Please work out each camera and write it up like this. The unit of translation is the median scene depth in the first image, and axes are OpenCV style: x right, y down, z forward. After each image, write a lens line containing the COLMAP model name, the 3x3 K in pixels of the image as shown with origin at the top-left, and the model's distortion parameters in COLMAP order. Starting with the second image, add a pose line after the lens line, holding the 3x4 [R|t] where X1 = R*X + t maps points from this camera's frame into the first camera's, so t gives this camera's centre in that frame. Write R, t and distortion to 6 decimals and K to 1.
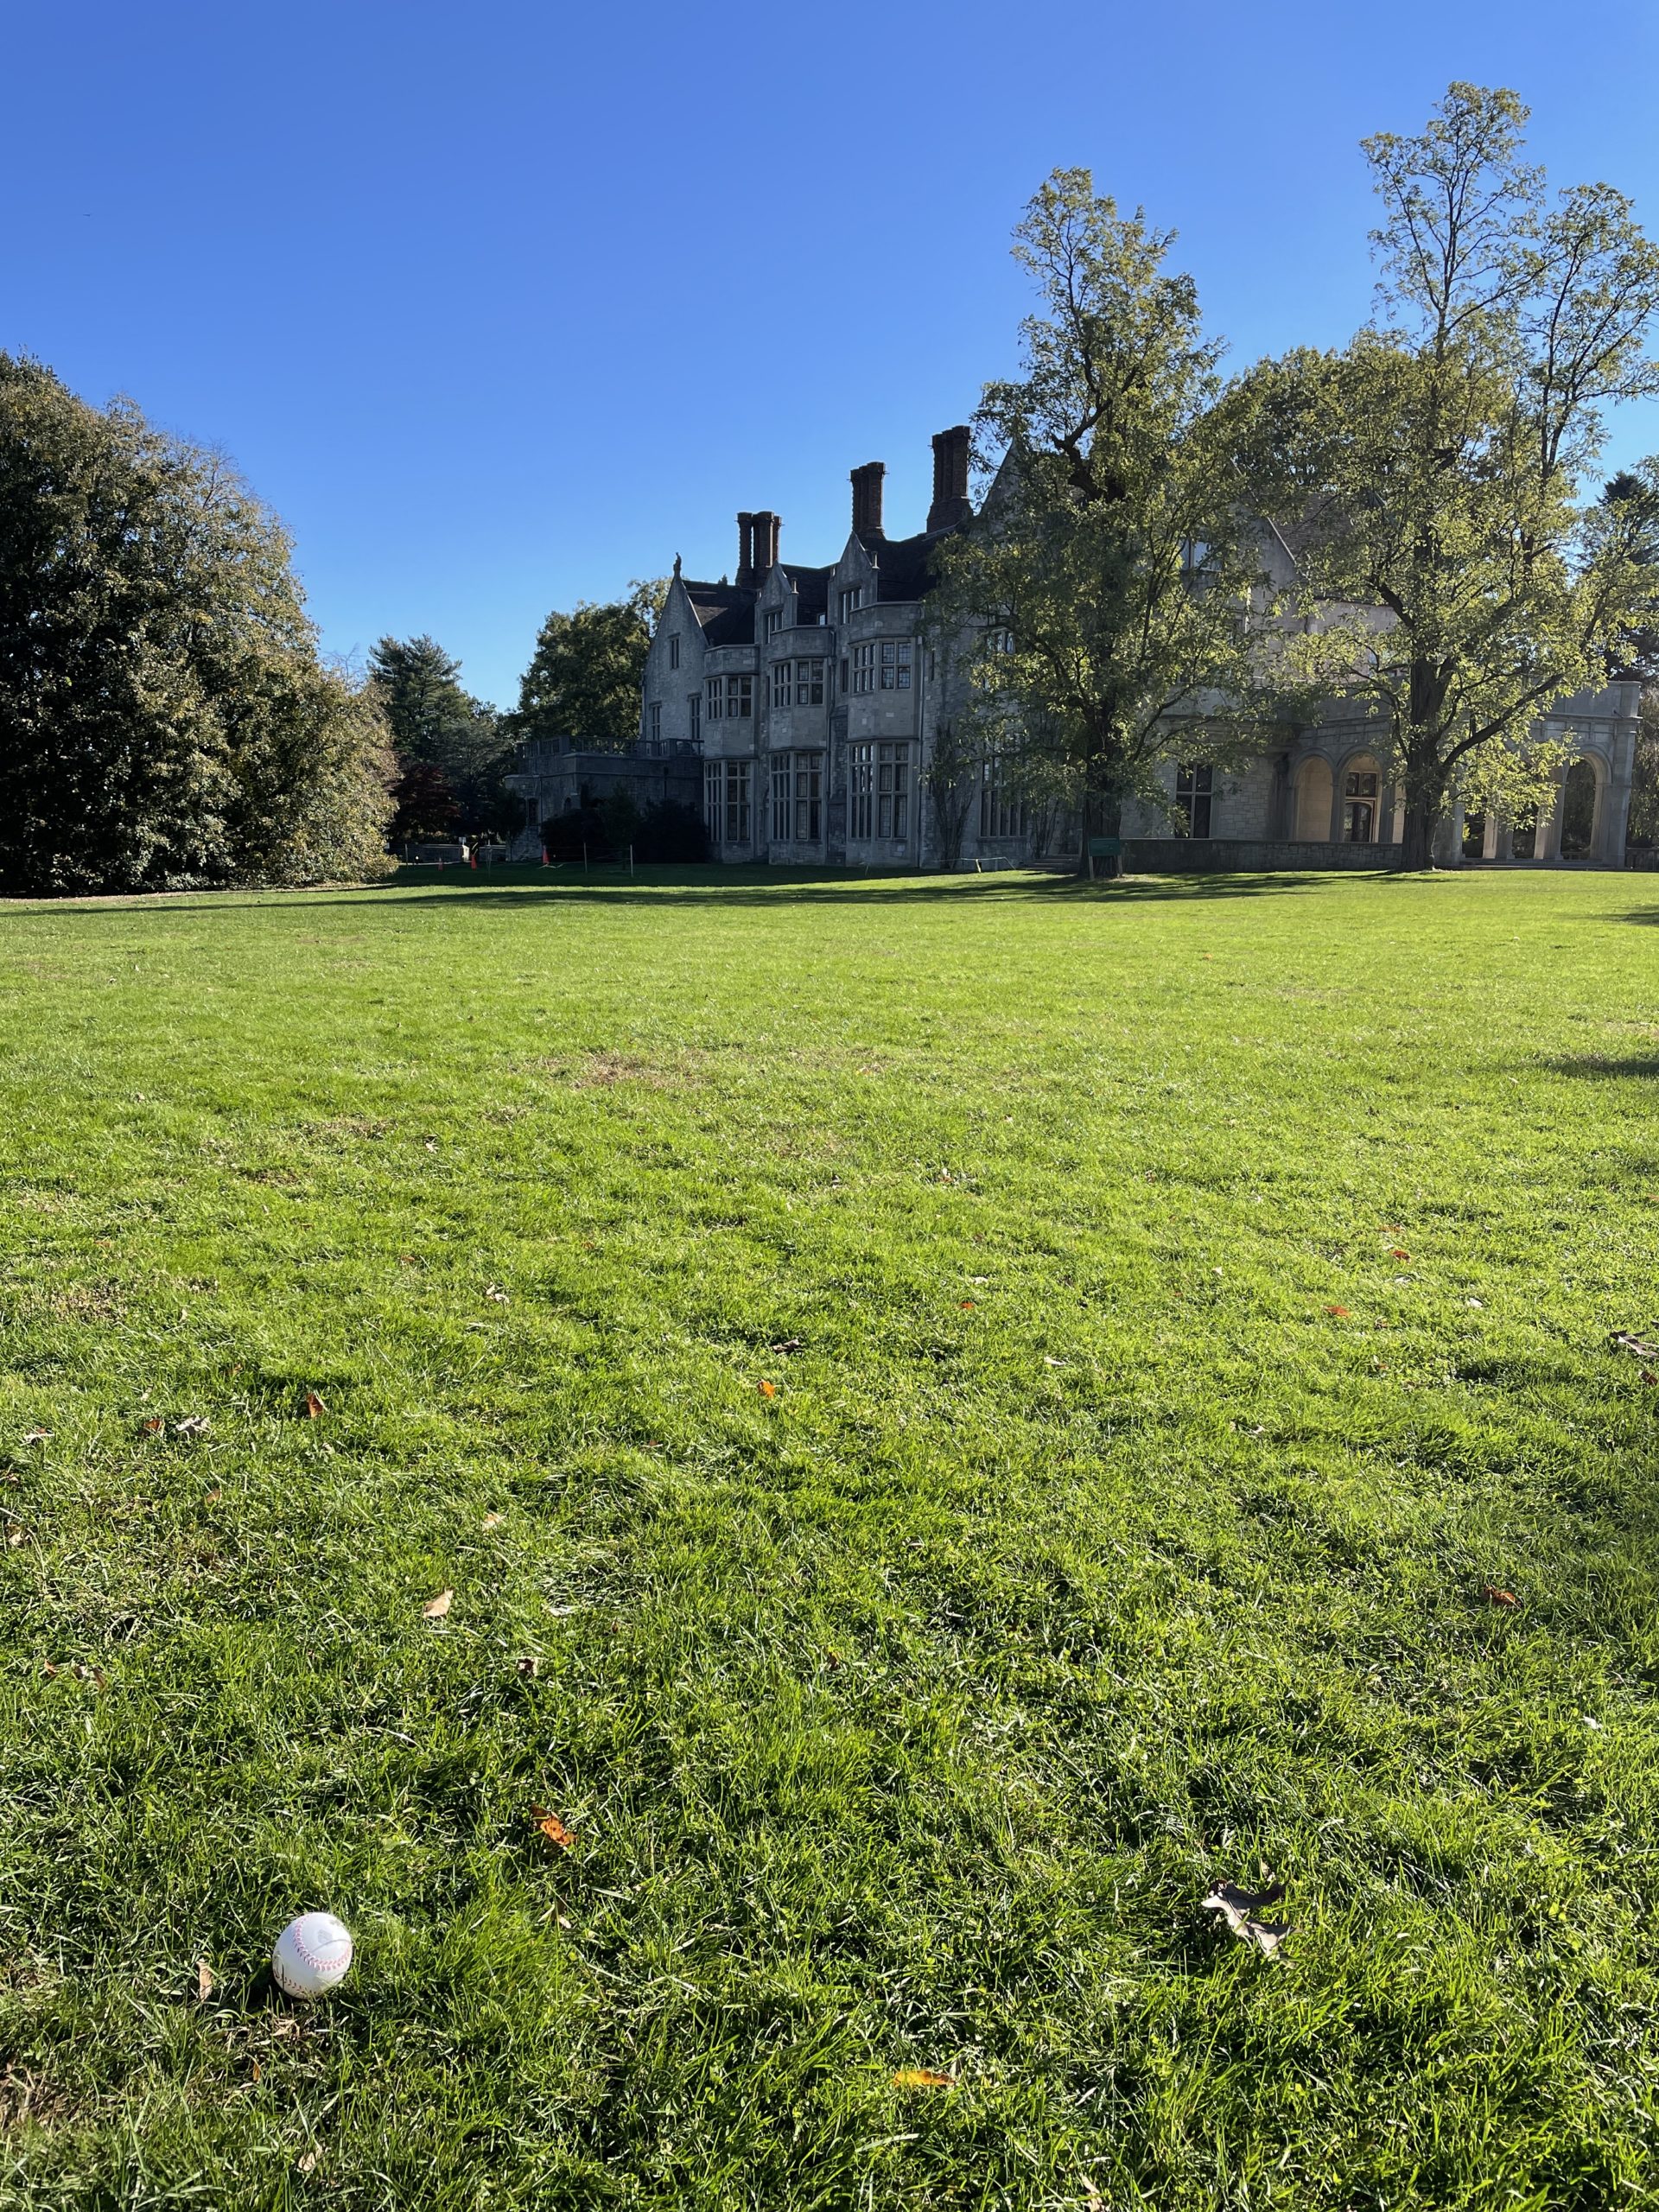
lens RADIAL K [[1657.7, 0, 834.6], [0, 1657.7, 1105.1], [0, 0, 1]] dist [0.130086, -0.150912]
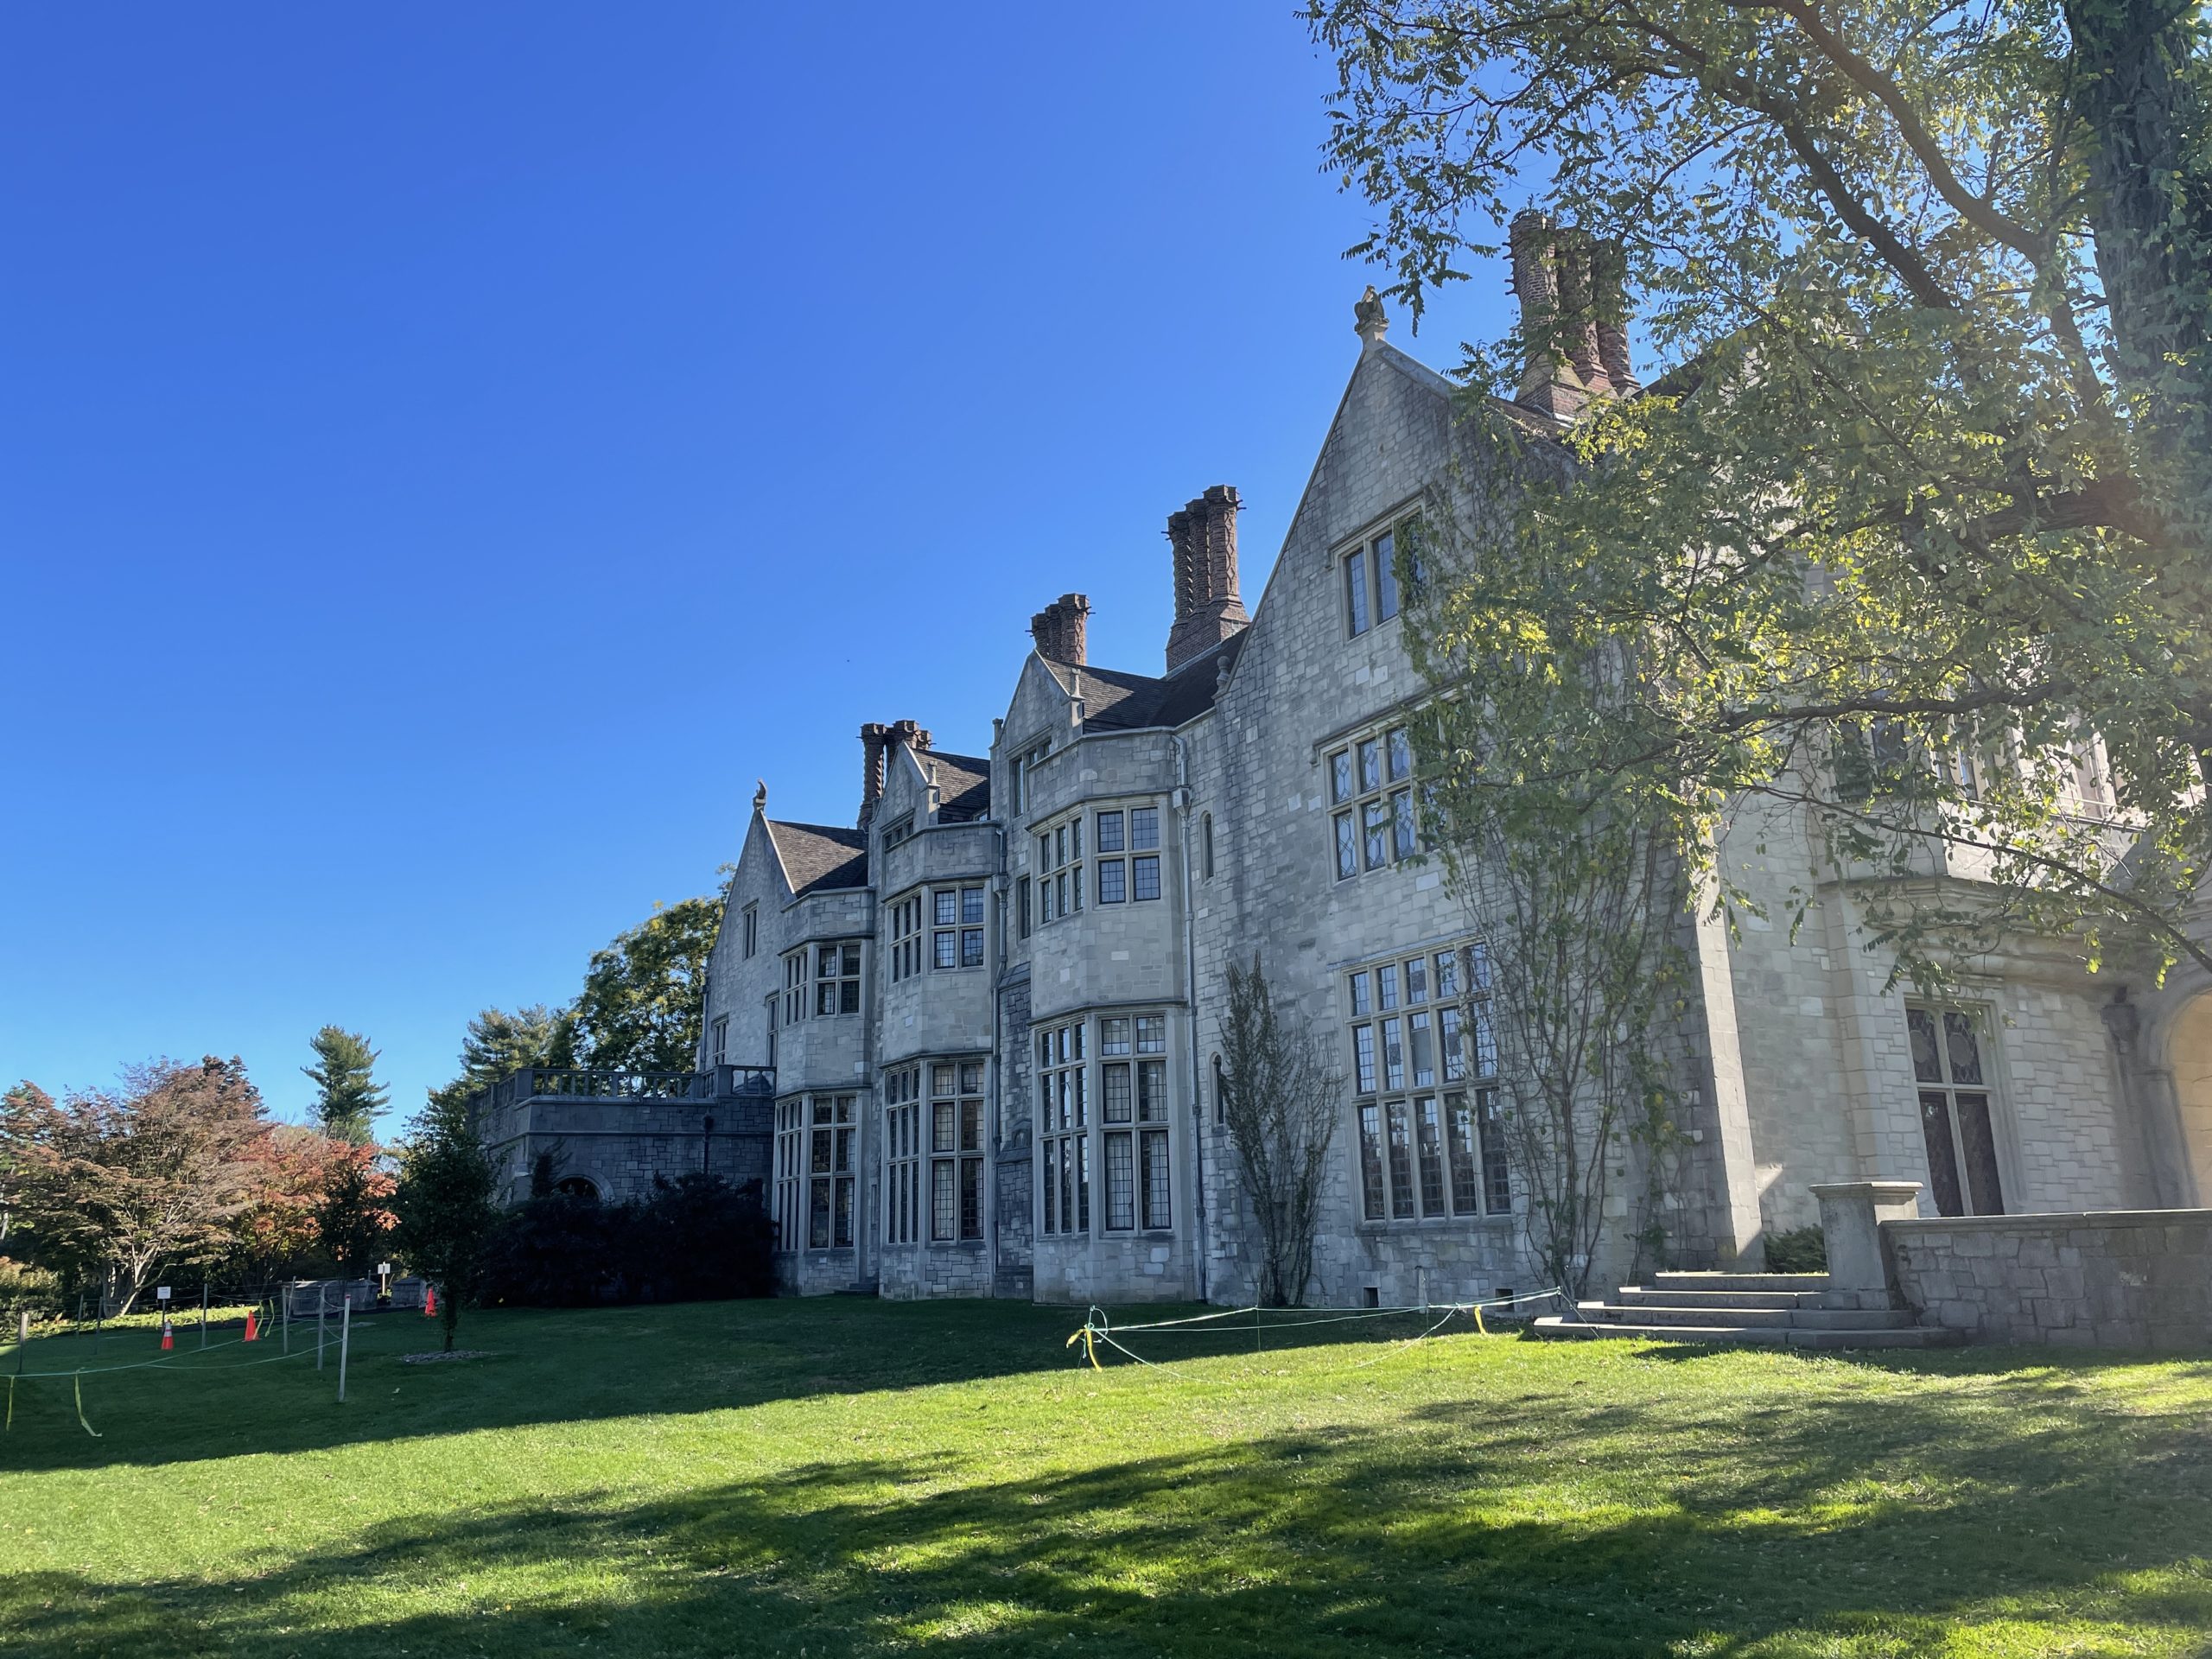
lens RADIAL K [[1657.7, 0, 1090.9], [0, 1657.7, 835.4], [0, 0, 1]] dist [0.130086, -0.150912]
pose [[0.999011, -0.033522, 0.029219, 0.011832], [0.042099, 0.924585, -0.378643, -0.083571], [-0.014322, 0.379498, 0.925082, 0.509580]]
